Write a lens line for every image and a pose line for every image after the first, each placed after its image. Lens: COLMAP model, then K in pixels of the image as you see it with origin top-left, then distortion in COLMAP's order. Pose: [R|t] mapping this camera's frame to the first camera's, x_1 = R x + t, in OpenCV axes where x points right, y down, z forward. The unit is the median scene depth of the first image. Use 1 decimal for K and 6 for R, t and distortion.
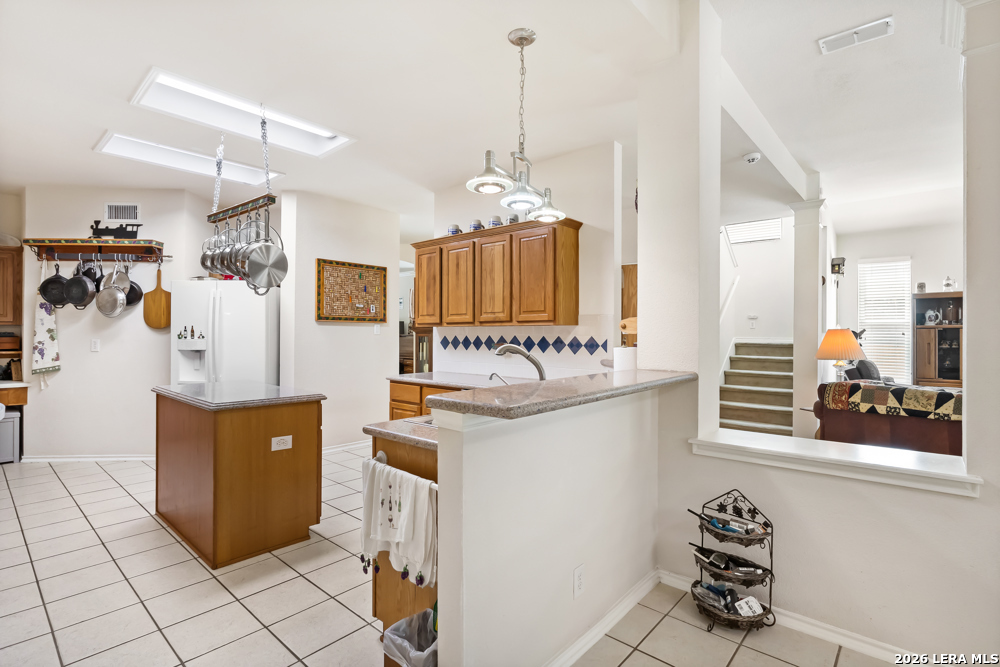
lens RADIAL K [[478.5, 0, 491.5], [0, 478.5, 331.0], [0, 0, 1]] dist [-0.008412, 0.000491]
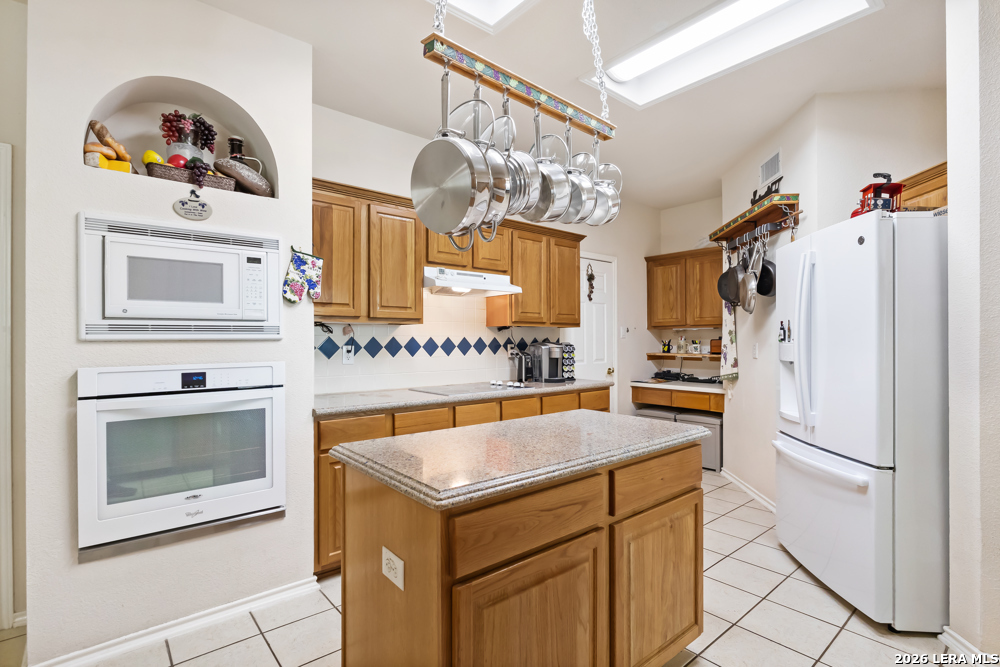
lens RADIAL K [[478.5, 0, 516.0], [0, 478.5, 337.3], [0, 0, 1]] dist [-0.008412, 0.000491]
pose [[-0.122522, -0.006361, -0.992445, -0.002721], [0.008940, 0.999932, -0.007512, 0.011230], [0.992426, -0.009793, -0.122456, 0.709776]]
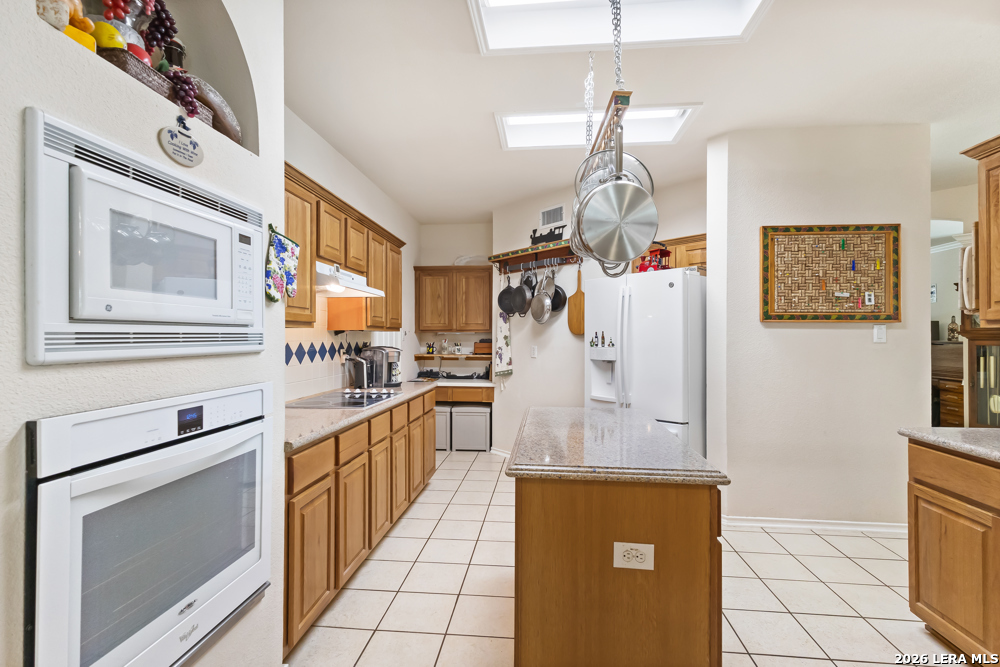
lens RADIAL K [[459.8, 0, 507.7], [0, 459.8, 333.3], [0, 0, 1]] dist [0.005015, 0.000233]
pose [[0.598162, -0.008429, -0.801331, -0.073340], [0.004206, 0.999964, -0.007379, -0.002203], [0.801364, 0.001043, 0.598175, 0.365119]]
